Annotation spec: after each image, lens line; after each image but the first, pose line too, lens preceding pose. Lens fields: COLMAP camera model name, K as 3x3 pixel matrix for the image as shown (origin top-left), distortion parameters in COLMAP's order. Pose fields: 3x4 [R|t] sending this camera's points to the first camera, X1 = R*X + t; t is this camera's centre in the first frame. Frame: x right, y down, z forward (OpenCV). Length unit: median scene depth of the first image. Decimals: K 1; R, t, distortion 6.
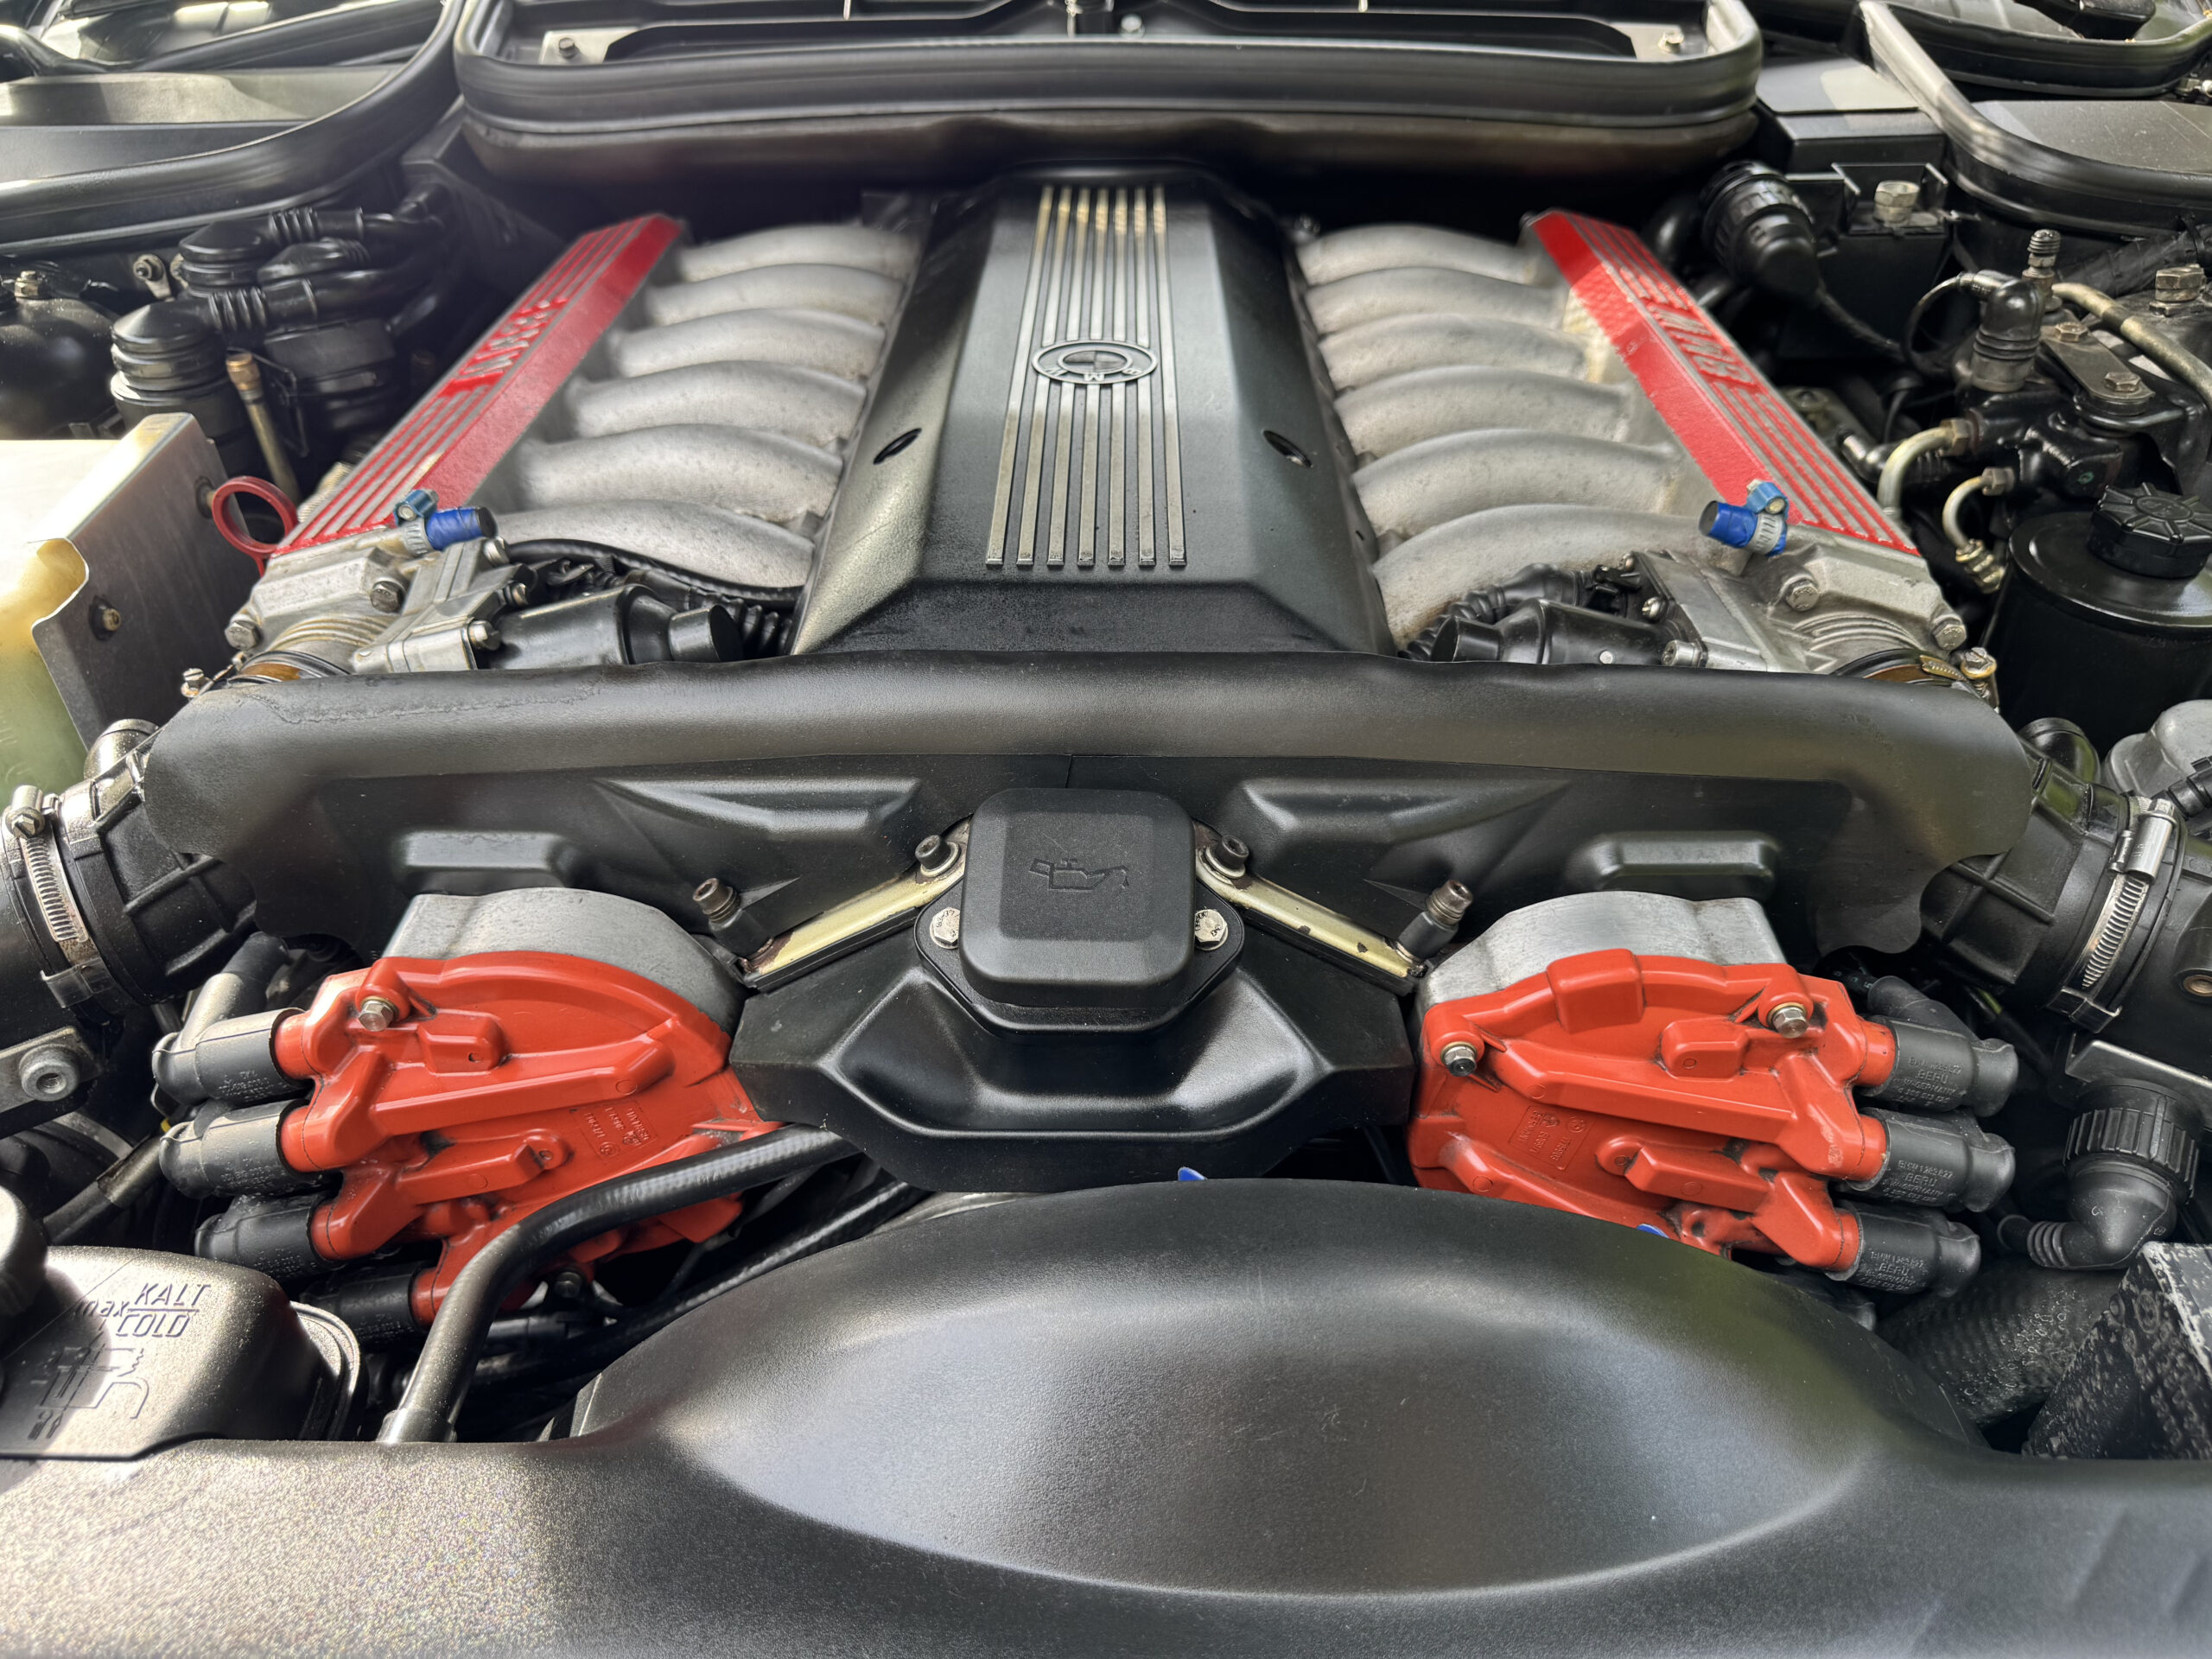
lens RADIAL K [[1573.2, 0, 1100.1], [0, 1573.2, 815.6], [0, 0, 1]] dist [0.006128, -0.020204]
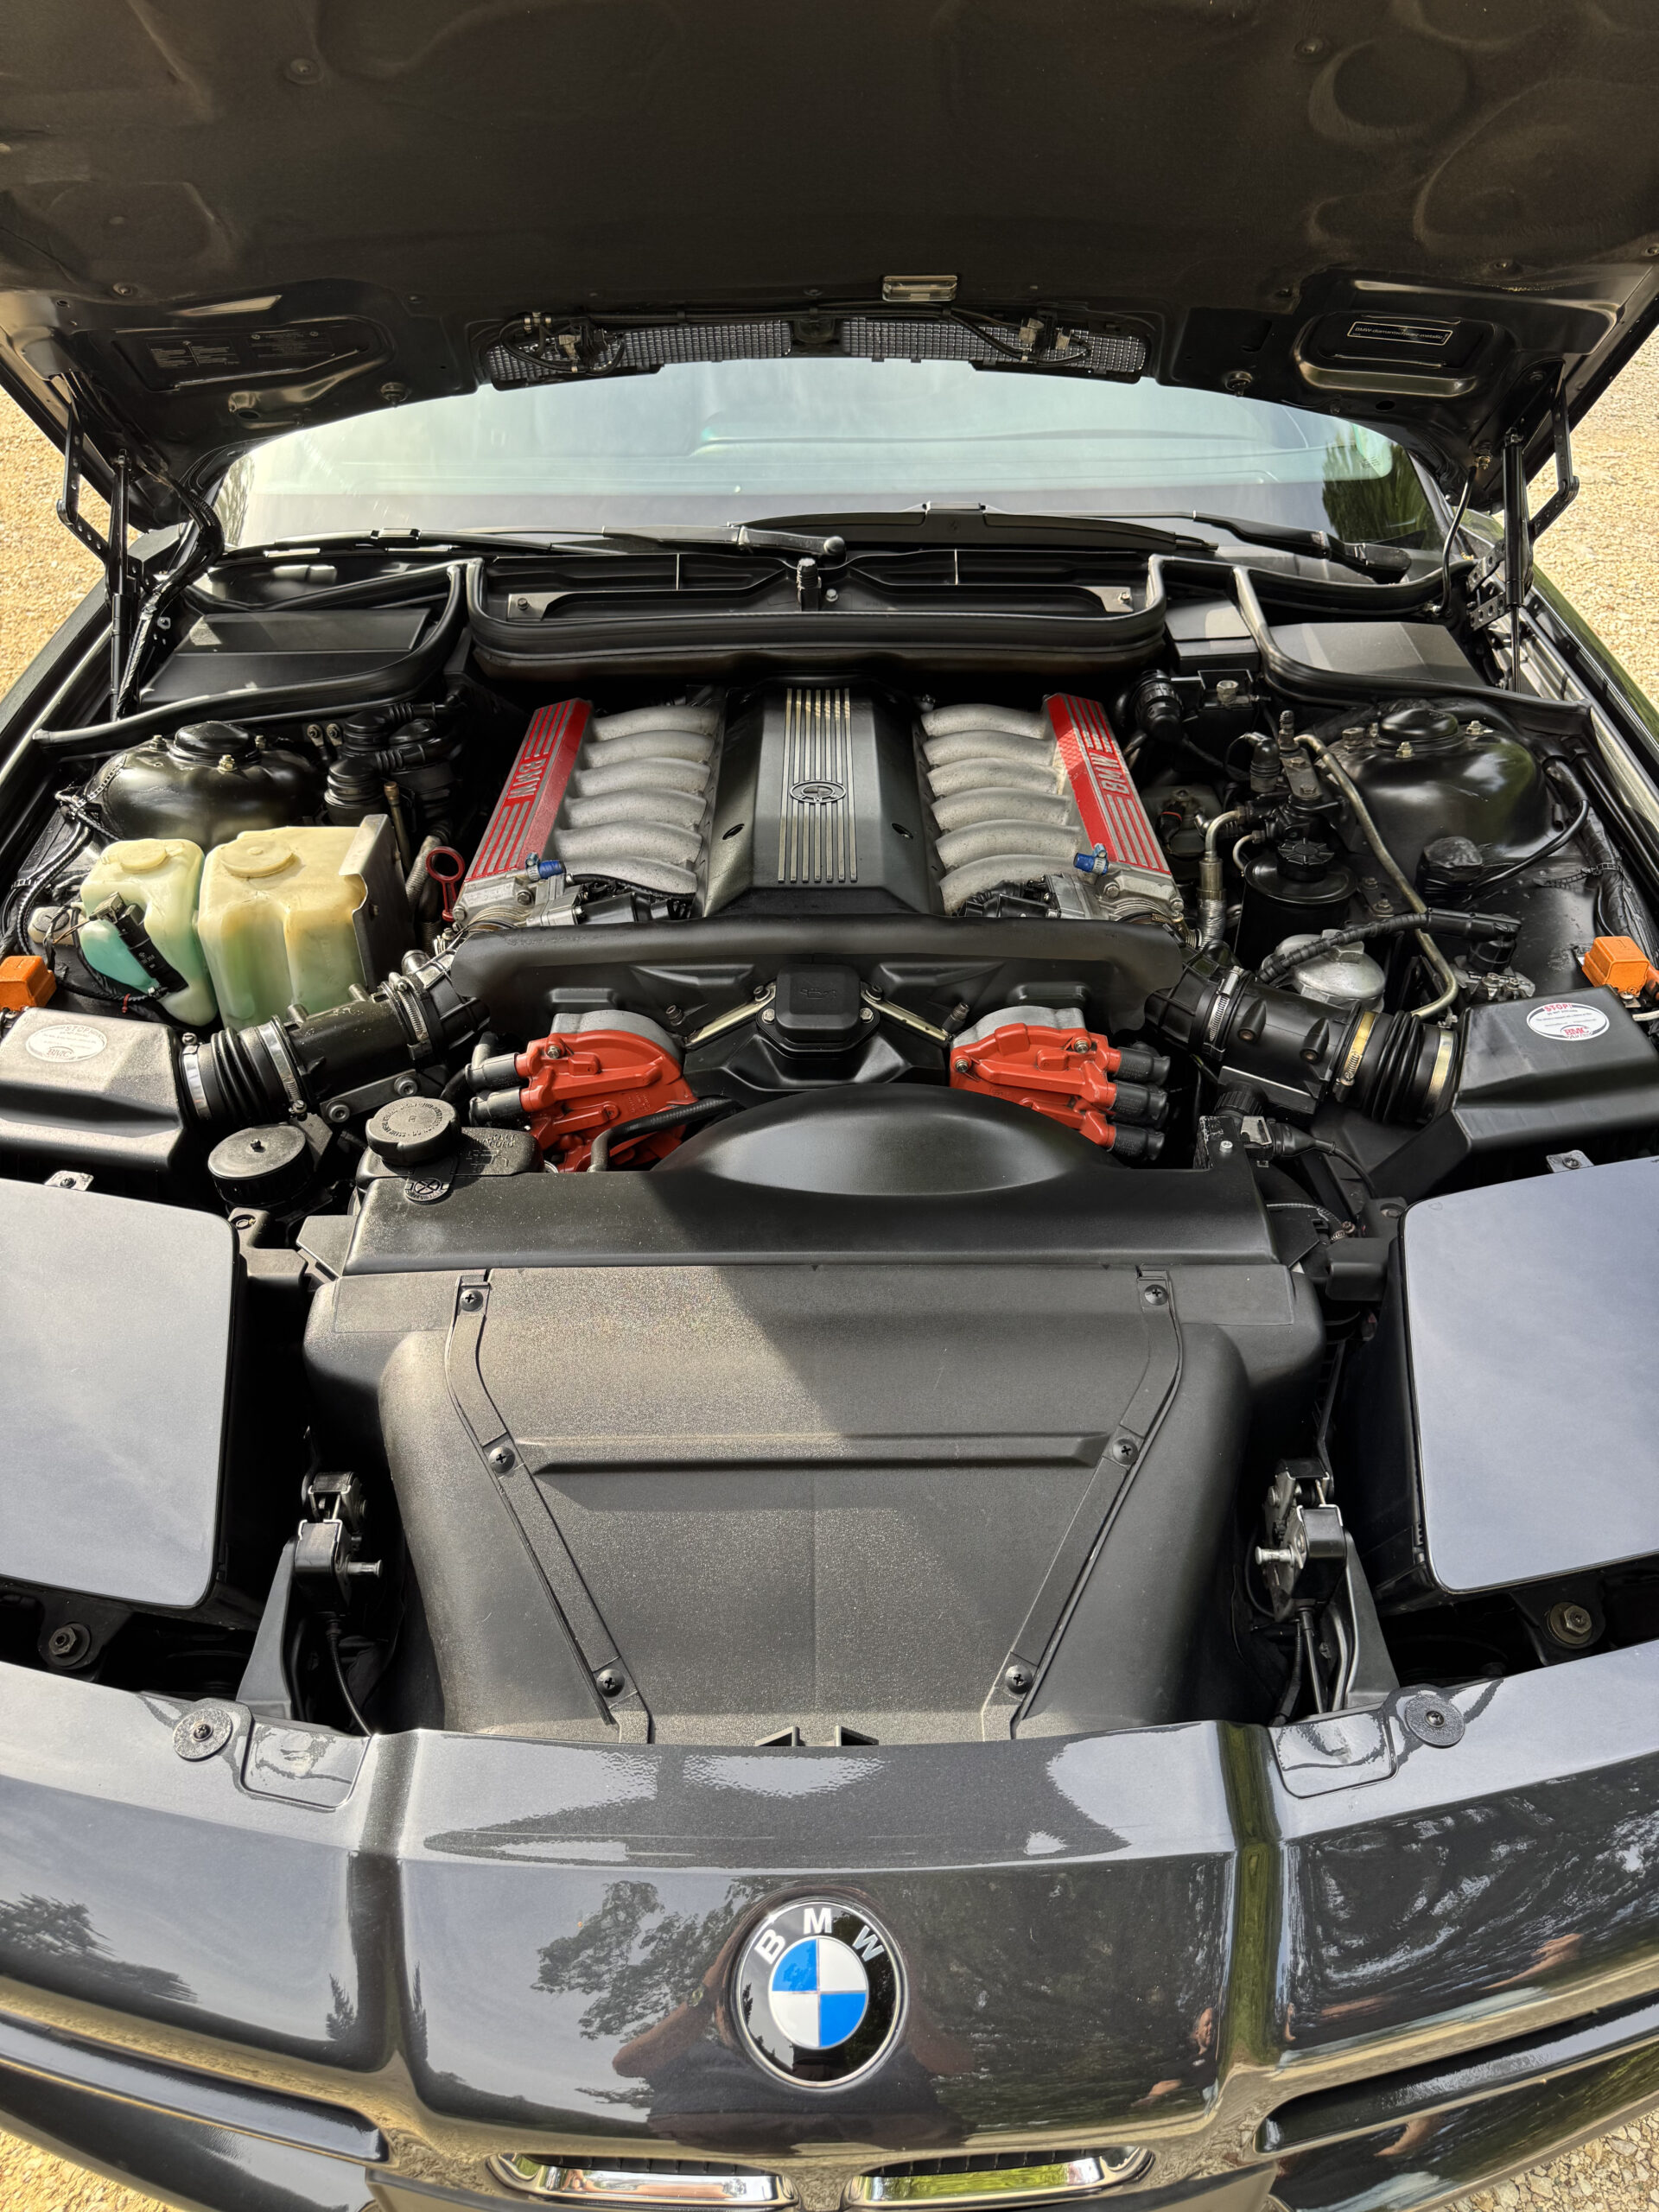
lens RADIAL K [[1573.2, 0, 820.9], [0, 1573.2, 1112.6], [0, 0, 1]] dist [0.006128, -0.020204]
pose [[0.999878, -0.012194, 0.009770, -0.032730], [0.012370, 0.999759, -0.018159, 0.258232], [-0.009546, 0.018277, 0.999787, -1.522942]]
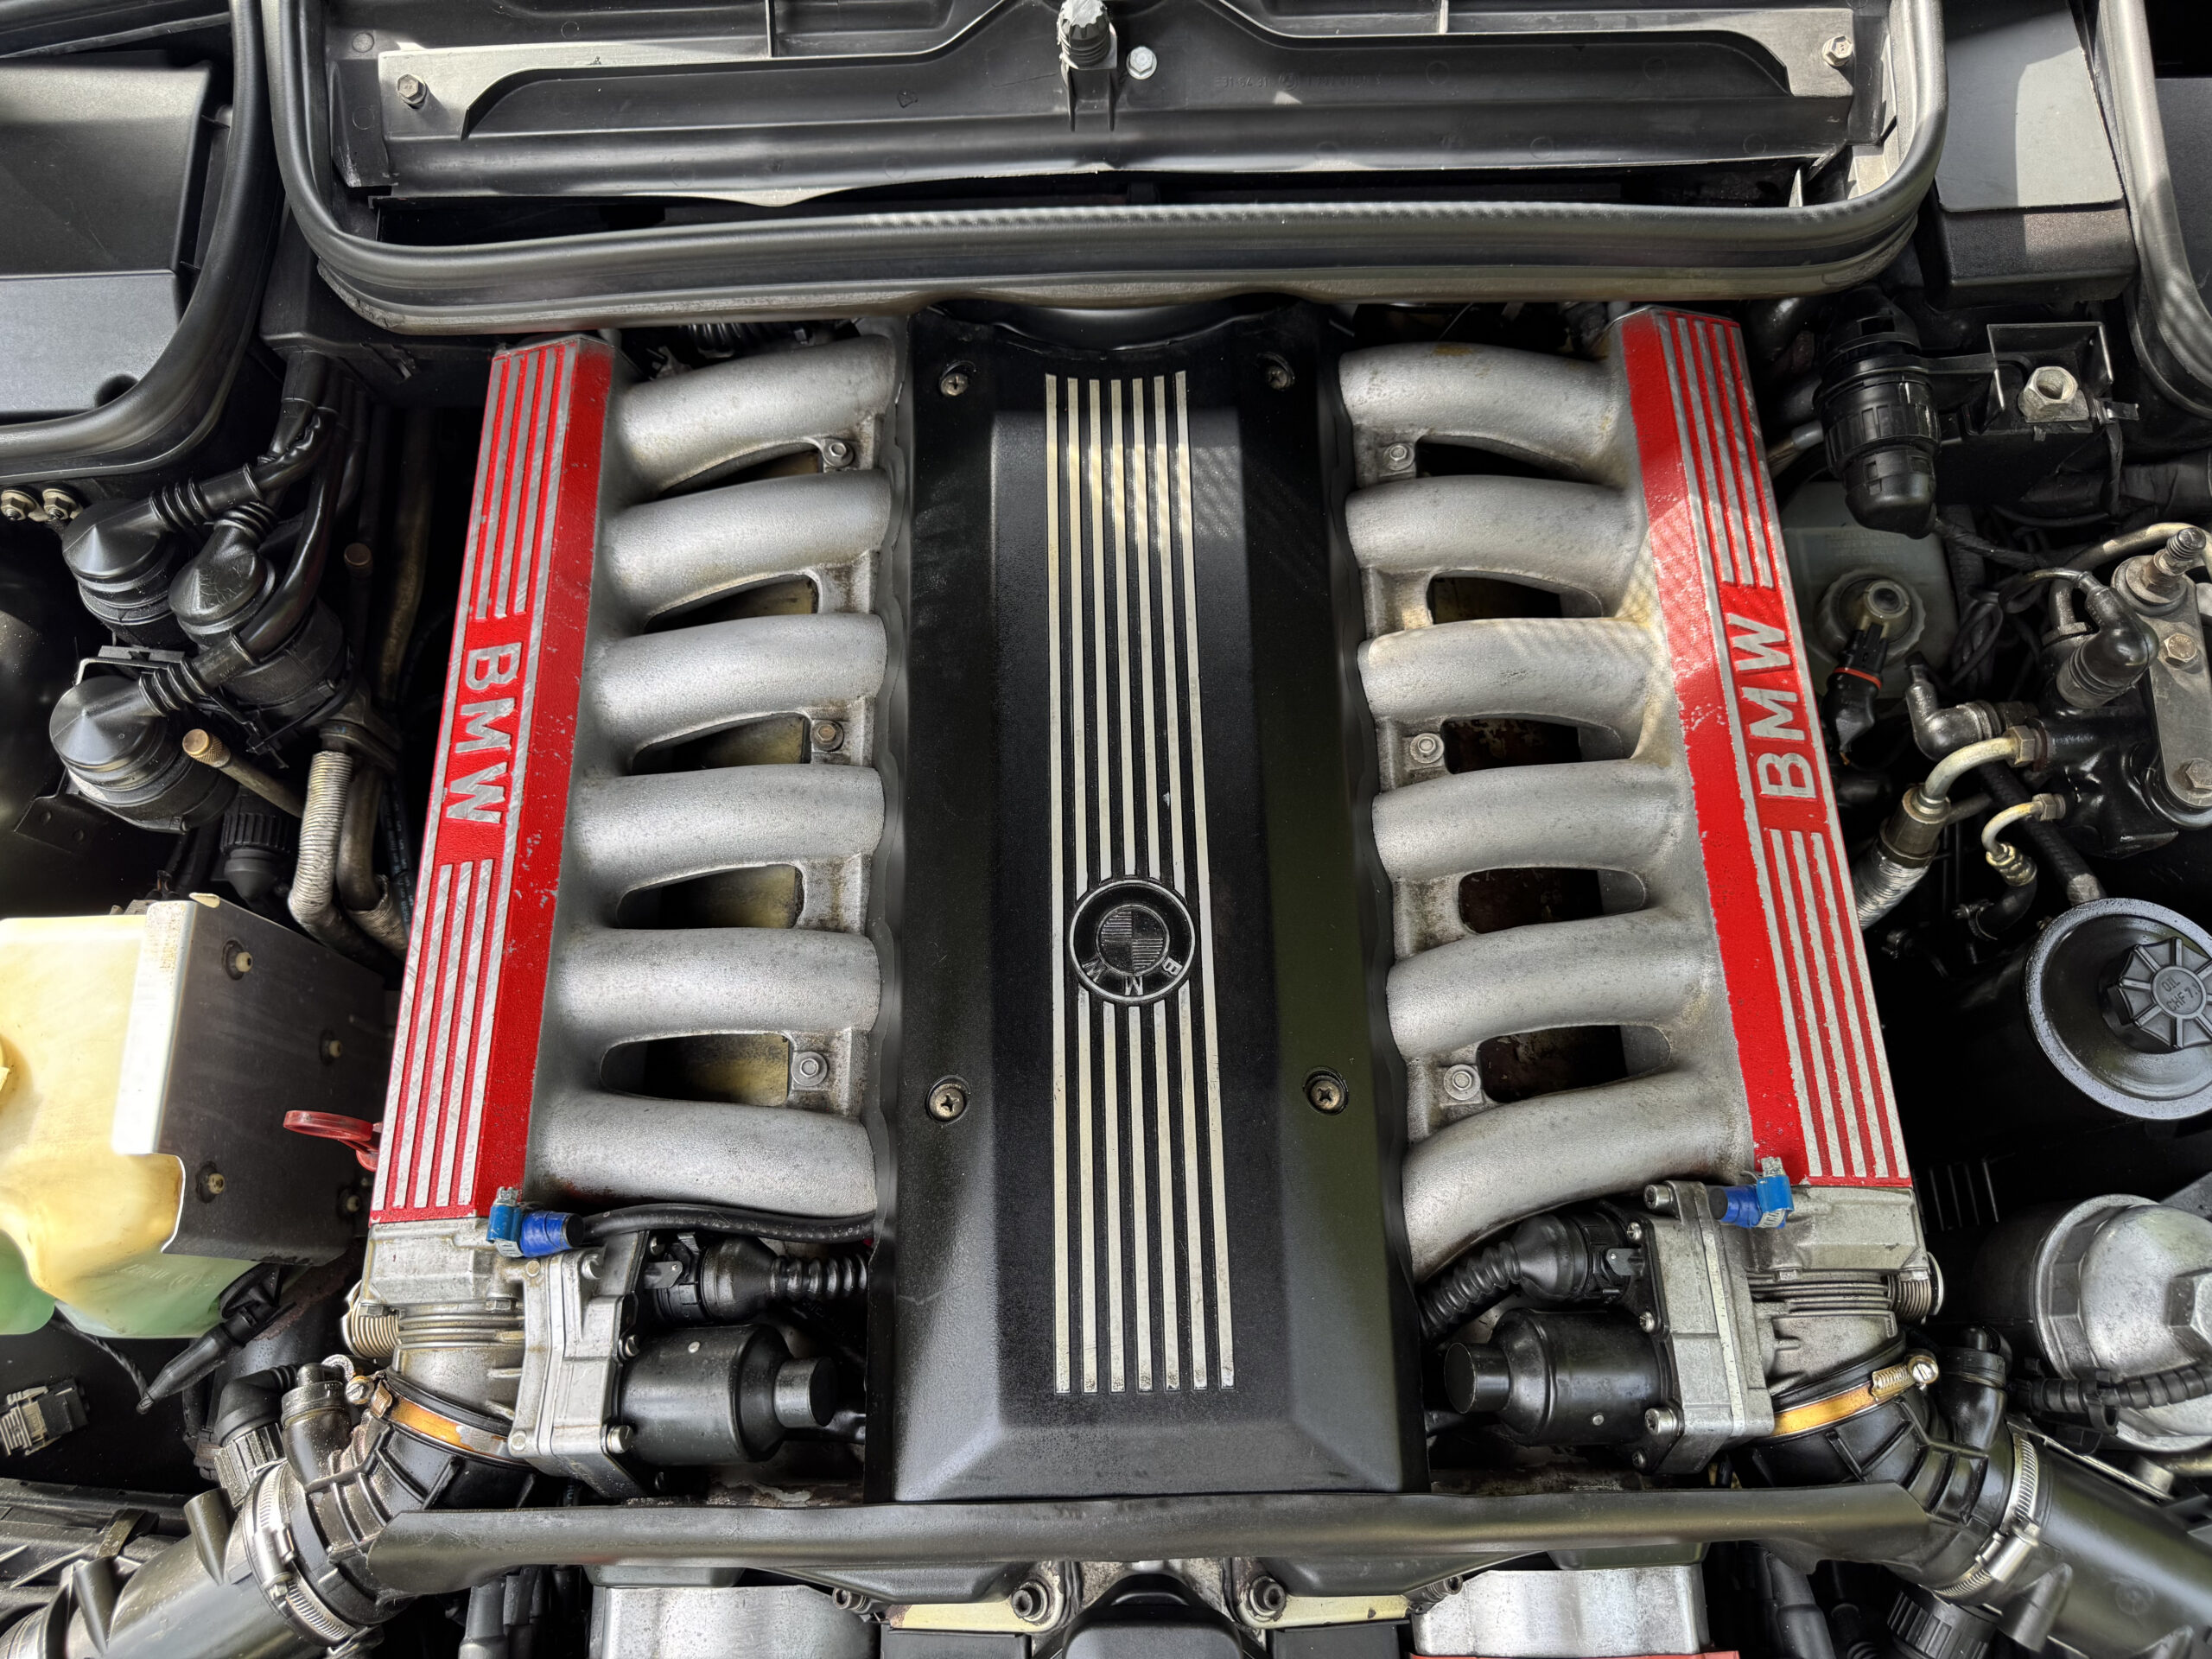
lens RADIAL K [[1573.2, 0, 1110.2], [0, 1573.2, 824.4], [0, 0, 1]] dist [0.006128, -0.020204]
pose [[0.999192, -0.040149, 0.001579, -0.019155], [0.032865, 0.839270, 0.542720, -1.099025], [-0.023115, -0.542230, 0.839912, 0.275193]]
